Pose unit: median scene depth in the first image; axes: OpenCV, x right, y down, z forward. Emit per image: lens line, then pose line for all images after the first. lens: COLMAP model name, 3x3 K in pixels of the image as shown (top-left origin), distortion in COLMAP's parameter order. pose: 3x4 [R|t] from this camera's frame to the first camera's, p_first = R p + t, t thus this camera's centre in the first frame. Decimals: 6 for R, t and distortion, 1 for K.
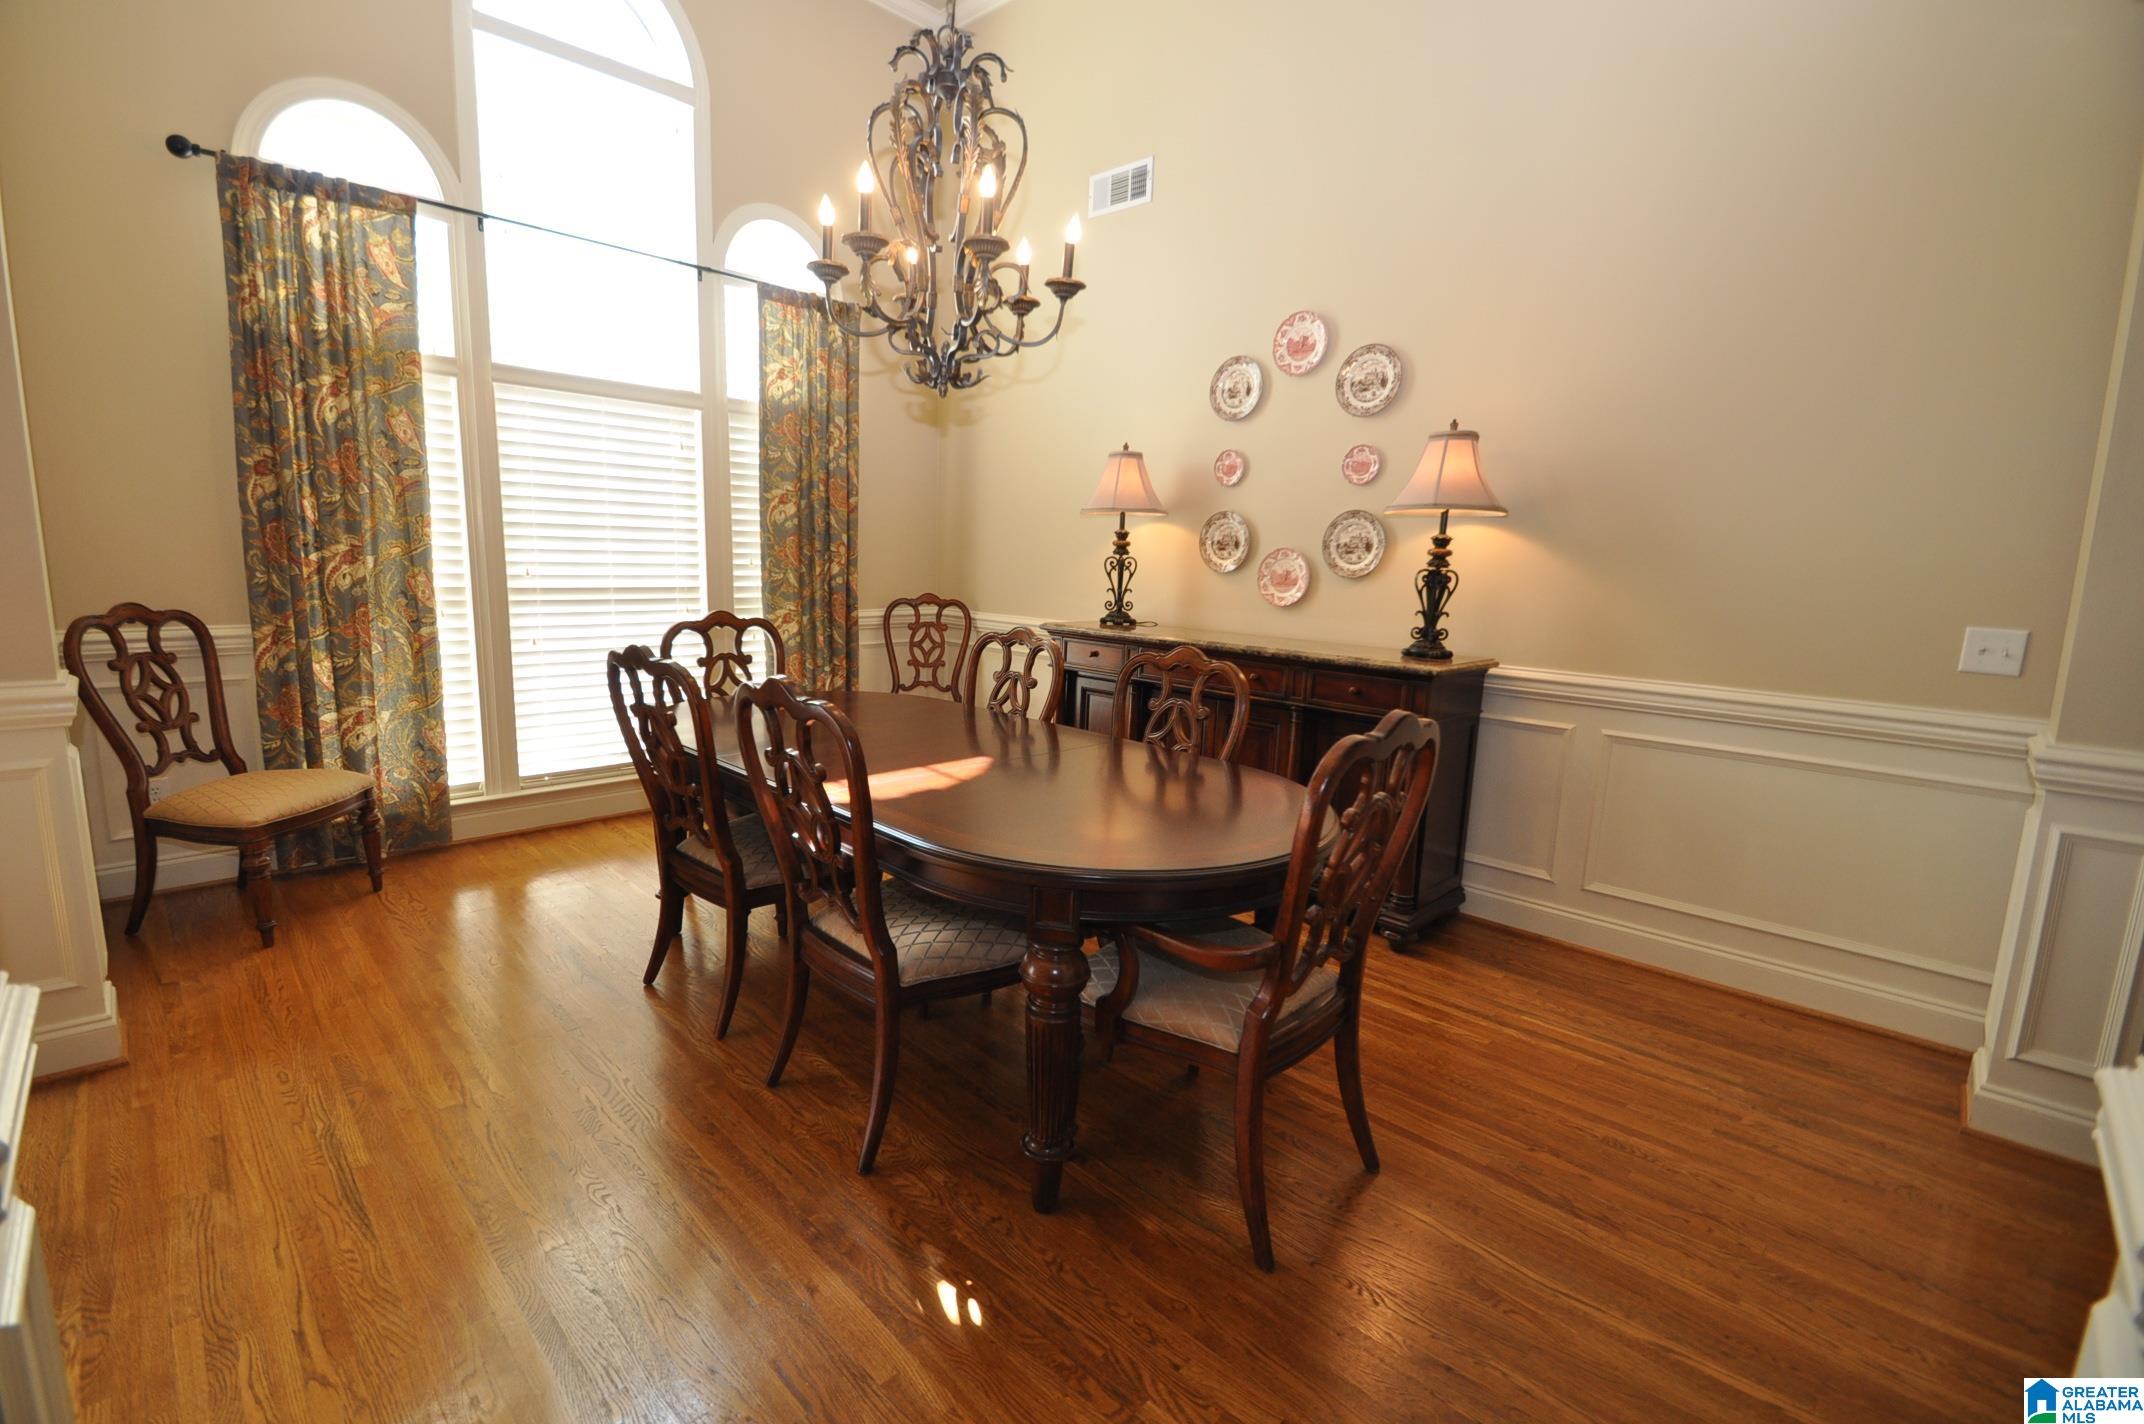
lens RADIAL K [[932.7, 0, 1043.5], [0, 932.7, 712.7], [0, 0, 1]] dist [0.021308, -0.019901]
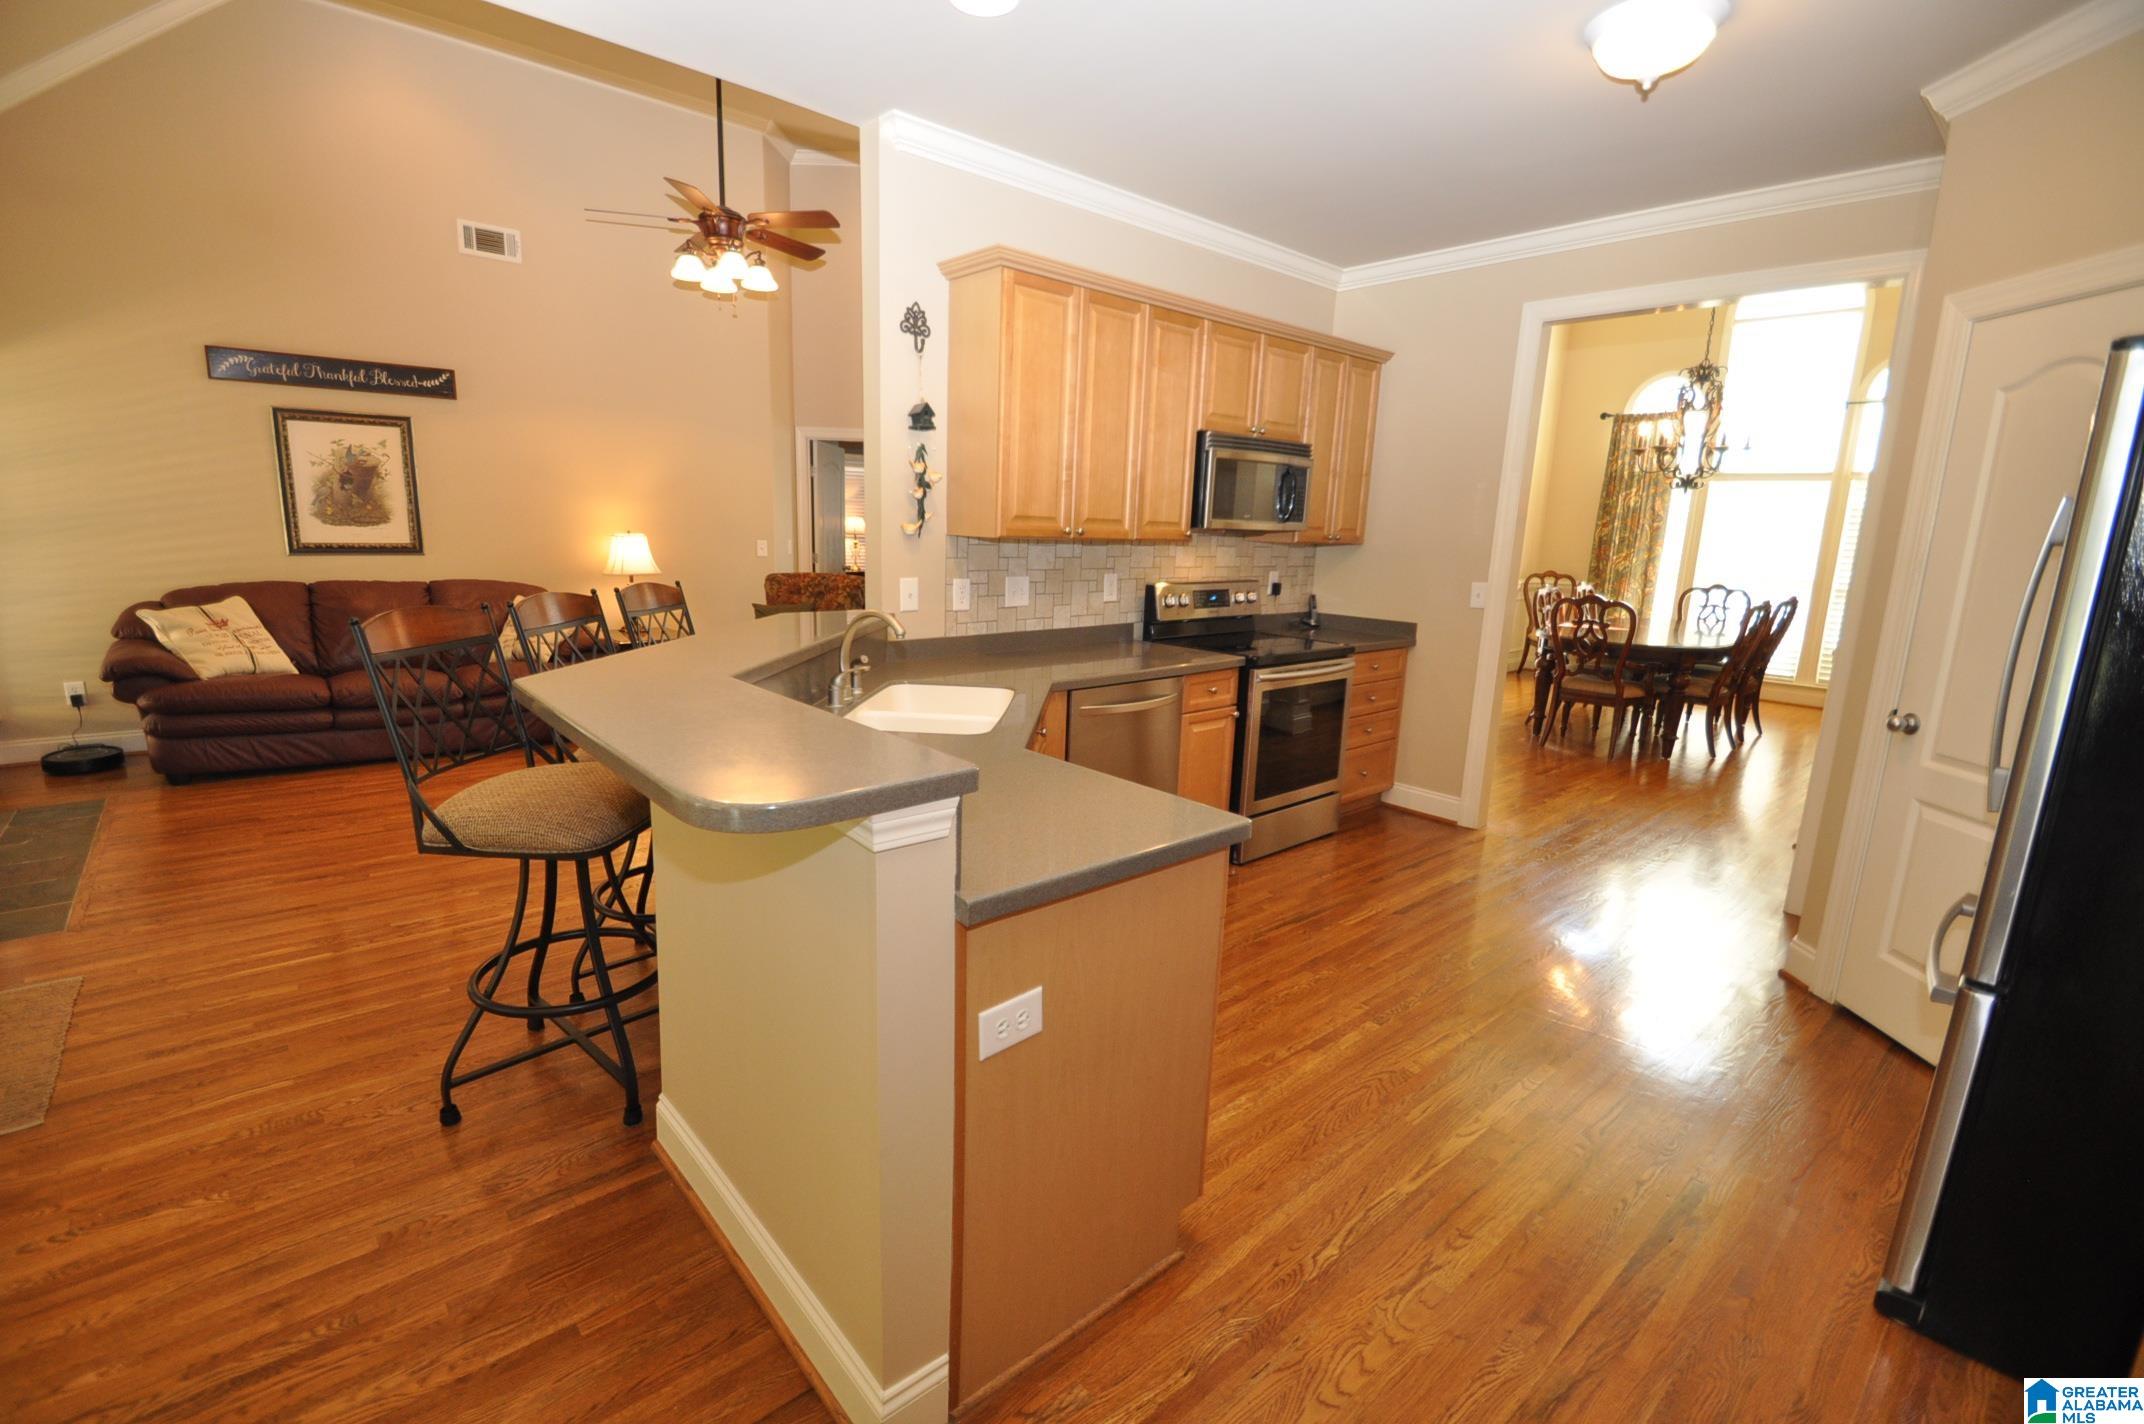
lens RADIAL K [[932.7, 0, 1043.5], [0, 932.7, 712.7], [0, 0, 1]] dist [0.021308, -0.019901]
pose [[-0.067129, 0.167304, -0.983617, 1.648966], [-0.197798, 0.964043, 0.177473, 0.084645], [0.977942, 0.206471, -0.031622, -0.321444]]
